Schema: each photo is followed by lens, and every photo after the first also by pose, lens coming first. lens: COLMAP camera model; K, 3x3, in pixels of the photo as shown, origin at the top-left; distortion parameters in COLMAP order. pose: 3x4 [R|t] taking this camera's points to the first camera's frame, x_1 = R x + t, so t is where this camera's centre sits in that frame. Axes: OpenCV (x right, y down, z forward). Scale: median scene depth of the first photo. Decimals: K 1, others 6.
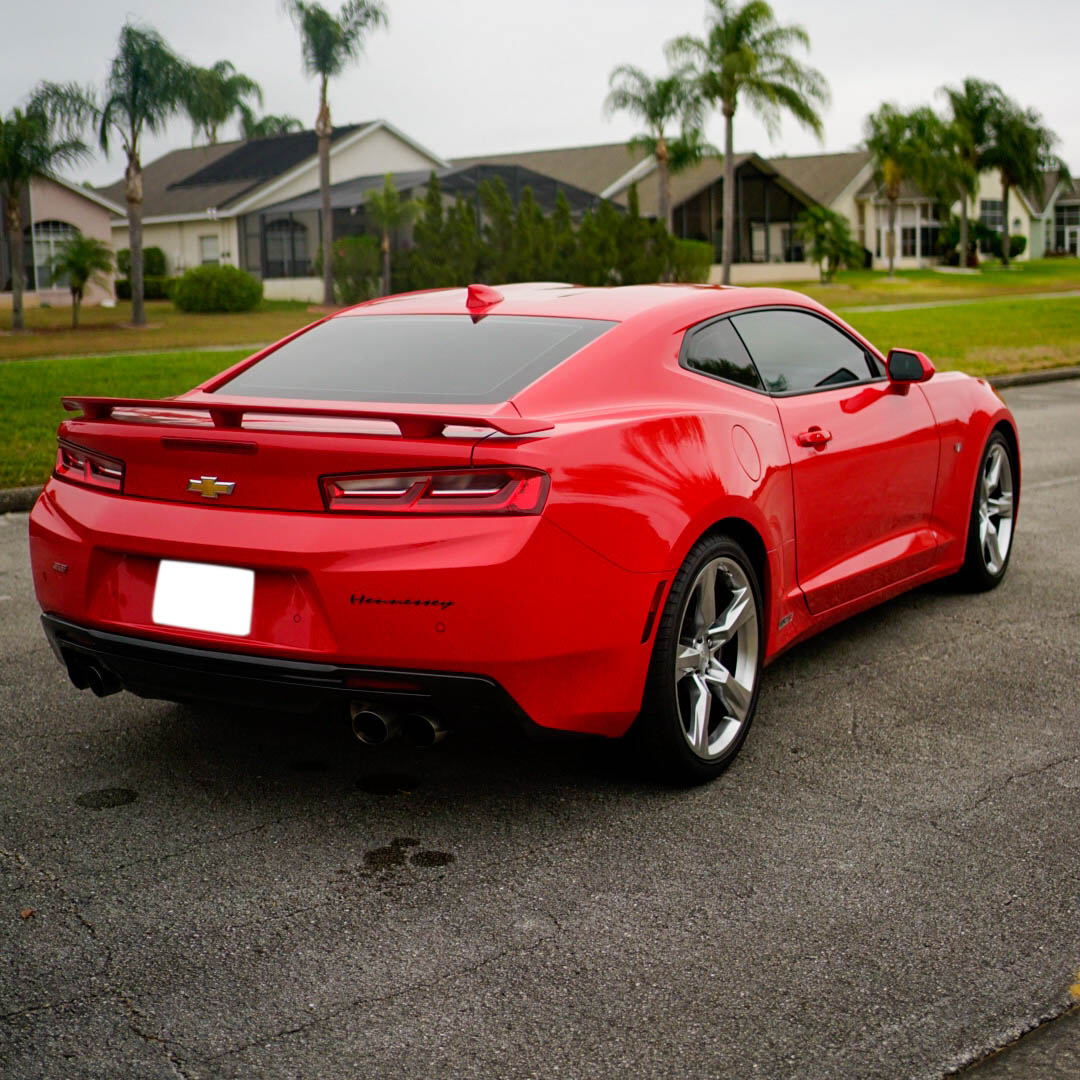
lens RADIAL K [[1665.3, 0, 517.7], [0, 1665.3, 538.4], [0, 0, 1]] dist [-0.013368, -0.073766]
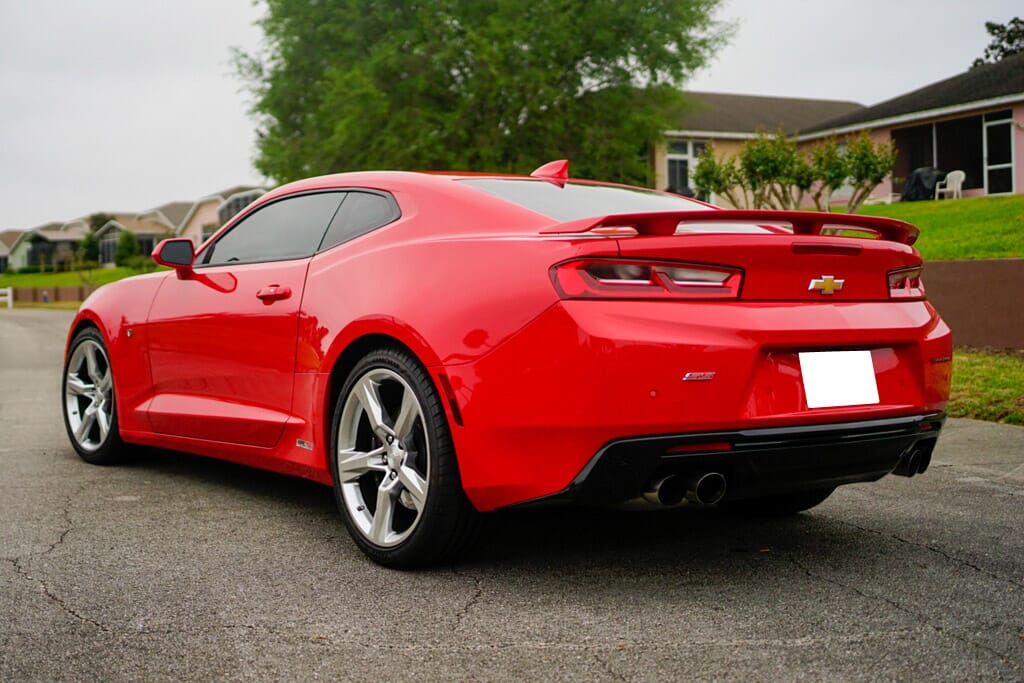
lens RADIAL K [[1271.6, 0, 512.0], [0, 1271.6, 341.5], [0, 0, 1]] dist [-0.018214, -0.020803]
pose [[0.389060, -0.018813, 0.921020, -0.927763], [0.156333, 0.986638, -0.045885, 0.012497], [-0.907850, 0.161838, 0.386802, 0.731646]]
